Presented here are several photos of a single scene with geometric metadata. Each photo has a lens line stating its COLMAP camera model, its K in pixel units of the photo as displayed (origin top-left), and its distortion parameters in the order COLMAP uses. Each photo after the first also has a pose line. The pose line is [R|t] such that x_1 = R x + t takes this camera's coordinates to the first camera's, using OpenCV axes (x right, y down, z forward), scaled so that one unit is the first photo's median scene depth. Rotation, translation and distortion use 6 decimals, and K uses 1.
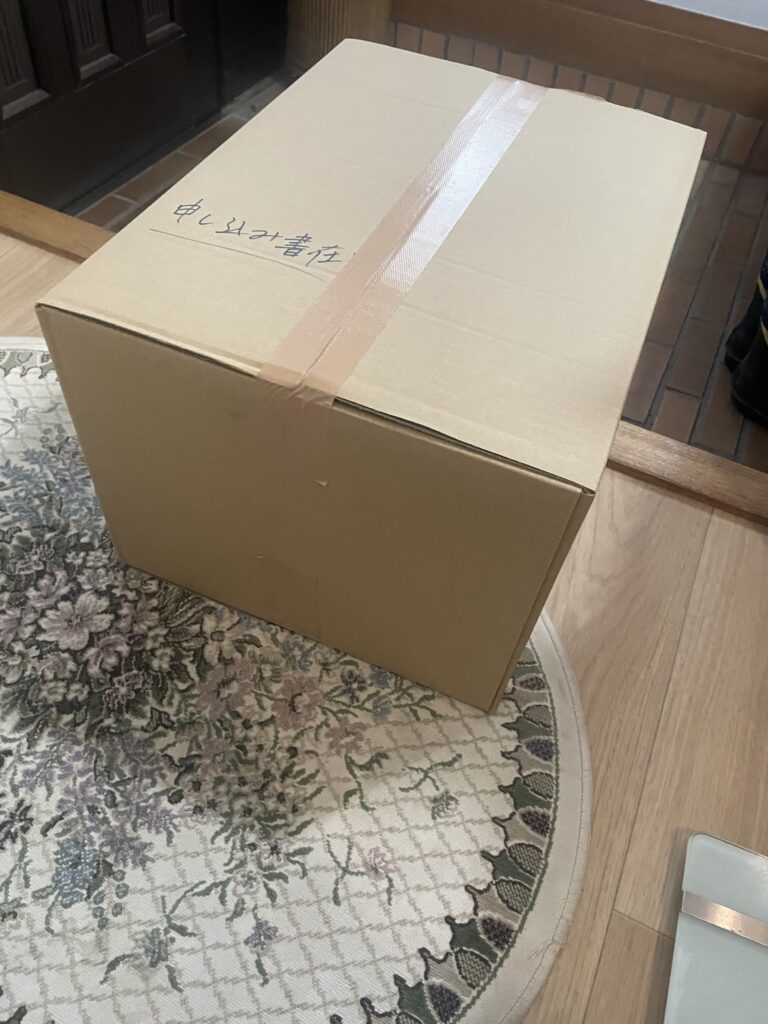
lens RADIAL K [[782.0, 0, 395.6], [0, 782.0, 525.6], [0, 0, 1]] dist [0.061329, -0.065026]
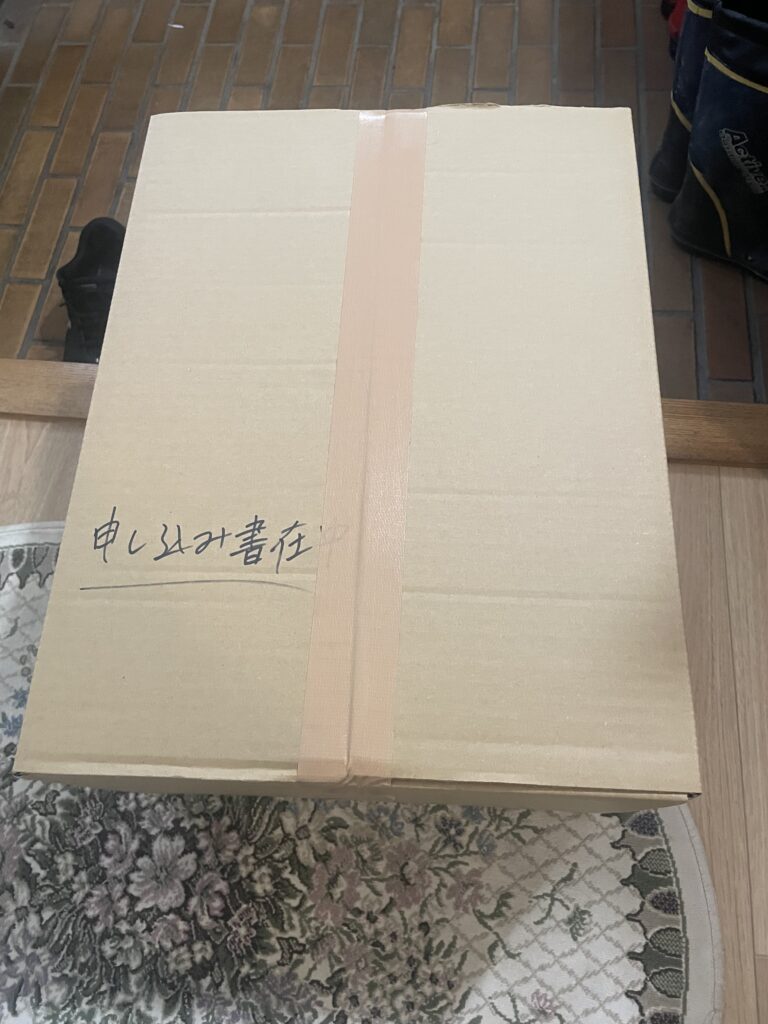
lens RADIAL K [[782.0, 0, 376.2], [0, 782.0, 437.0], [0, 0, 1]] dist [0.061329, -0.065026]
pose [[0.934127, -0.356847, 0.008132, 0.029696], [0.339031, 0.894154, 0.292483, -0.599155], [-0.111643, -0.270460, 0.956236, 0.188896]]
